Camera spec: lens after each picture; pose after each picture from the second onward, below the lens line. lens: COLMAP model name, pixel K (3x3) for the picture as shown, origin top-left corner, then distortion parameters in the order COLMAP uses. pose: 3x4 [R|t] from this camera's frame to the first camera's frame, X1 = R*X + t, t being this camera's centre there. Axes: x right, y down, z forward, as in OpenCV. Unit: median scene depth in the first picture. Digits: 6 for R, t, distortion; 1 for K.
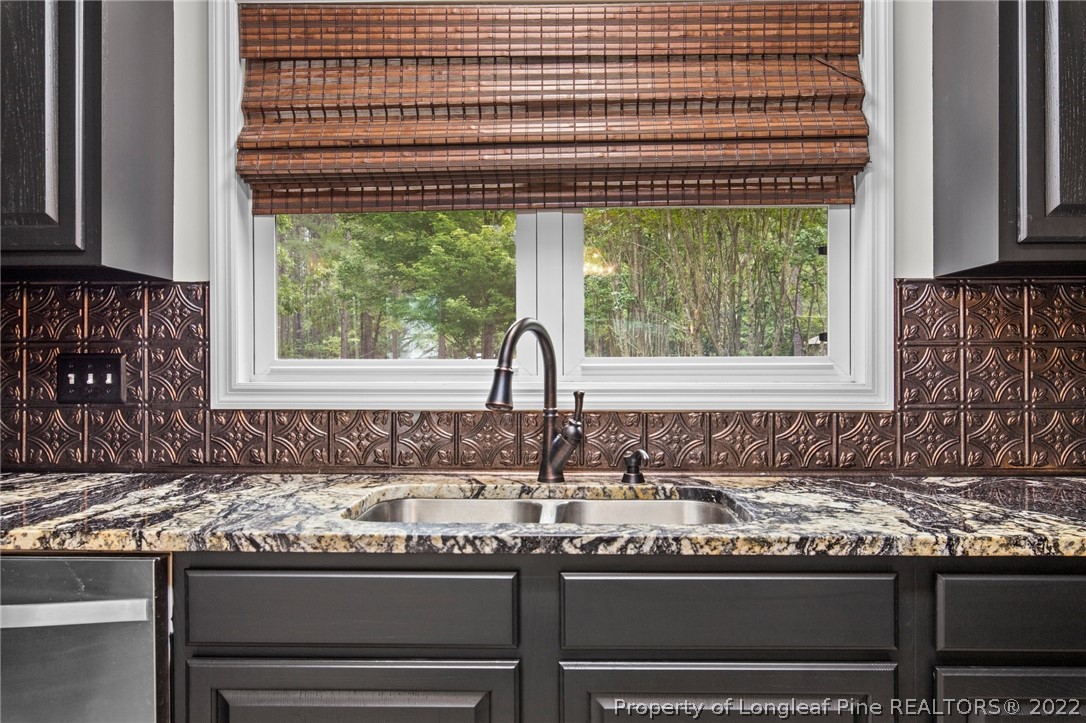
lens RADIAL K [[779.3, 0, 559.6], [0, 779.3, 365.8], [0, 0, 1]] dist [-0.001393, -0.000314]
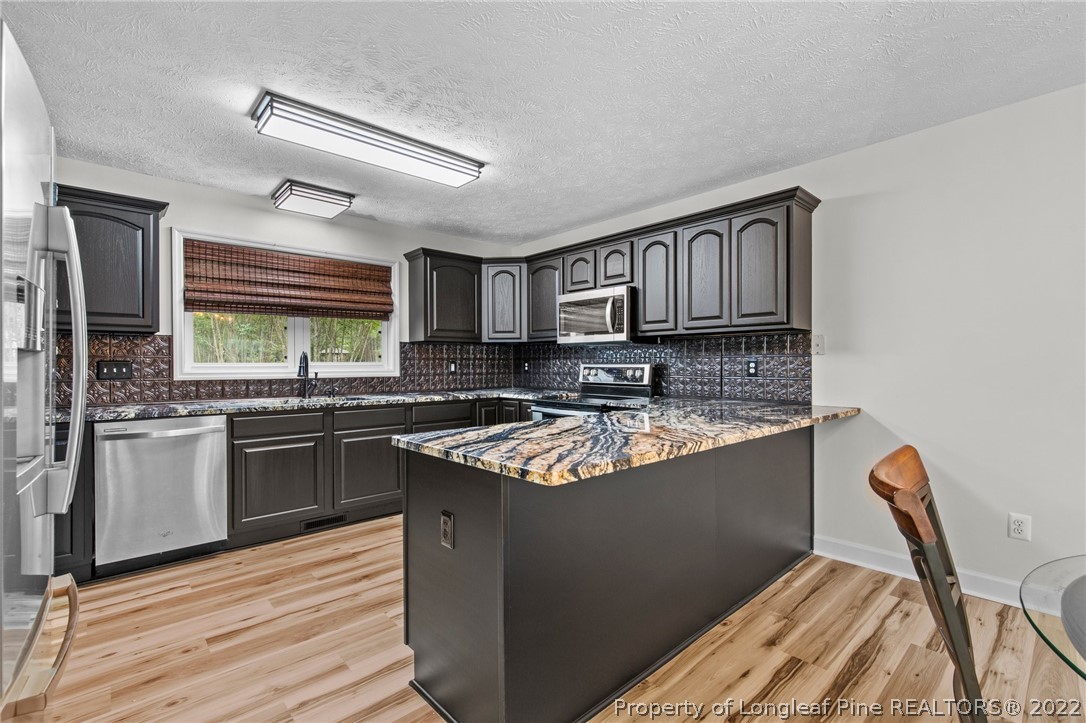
lens RADIAL K [[478.2, 0, 544.4], [0, 478.2, 365.6], [0, 0, 1]] dist [0.000745, 0.000090]
pose [[0.727042, -0.003195, 0.686586, -0.673289], [0.002902, 0.999995, 0.001581, 0.002808], [-0.686587, 0.000843, 0.727047, -1.209637]]
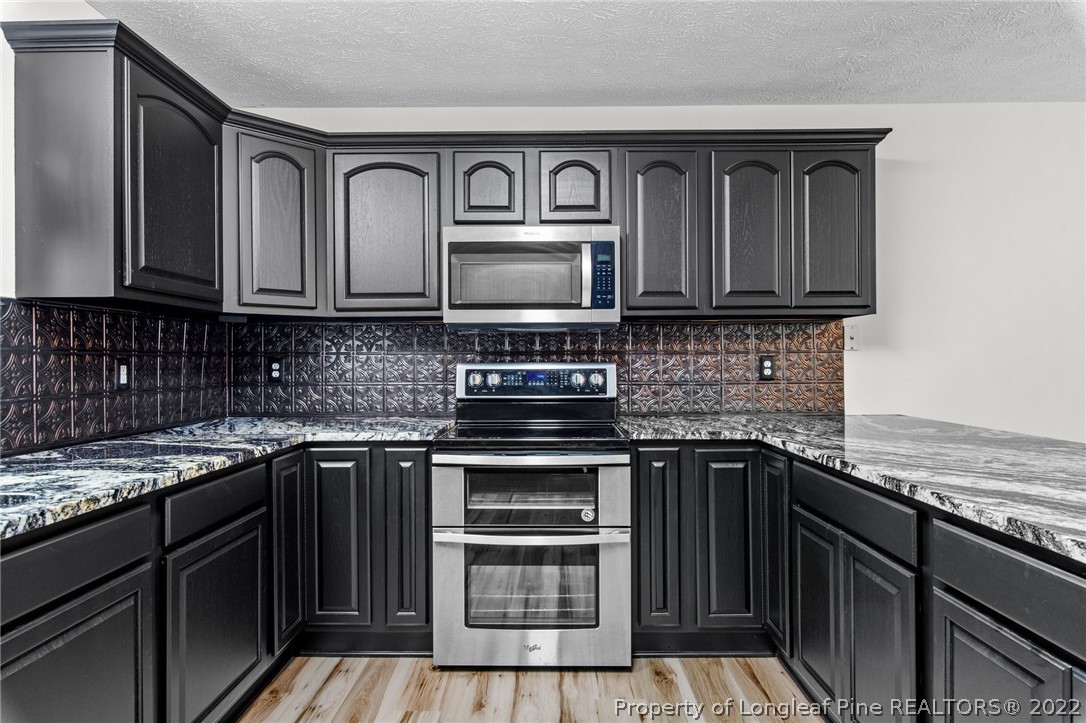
lens RADIAL K [[620.1, 0, 543.0], [0, 620.1, 361.5], [0, 0, 1]] dist [0.001516, -0.000593]
pose [[-0.009450, 0.002491, 0.999952, -0.538268], [0.007796, 0.999967, -0.002418, -0.001241], [-0.999925, 0.007773, -0.009469, 0.161908]]
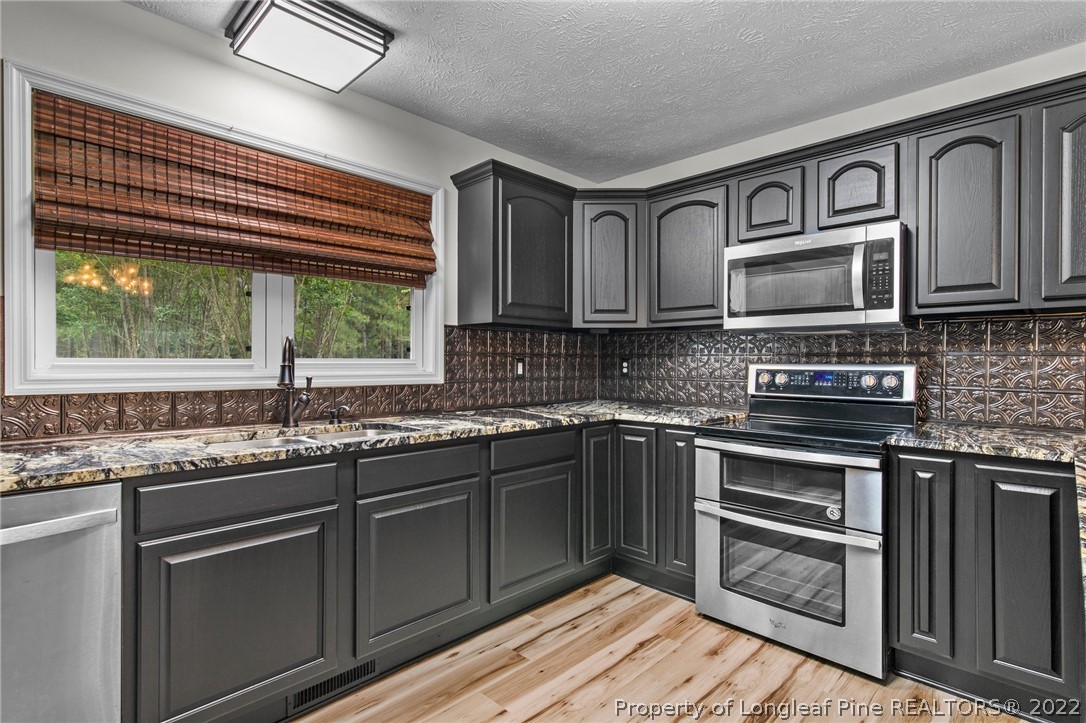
lens RADIAL K [[529.4, 0, 547.6], [0, 529.4, 363.2], [0, 0, 1]] dist [0.000971, 0.000263]
pose [[0.681922, 0.003219, 0.731418, -0.485761], [-0.003257, 0.999994, -0.001365, 0.000427], [-0.731417, -0.001451, 0.681928, -0.259818]]
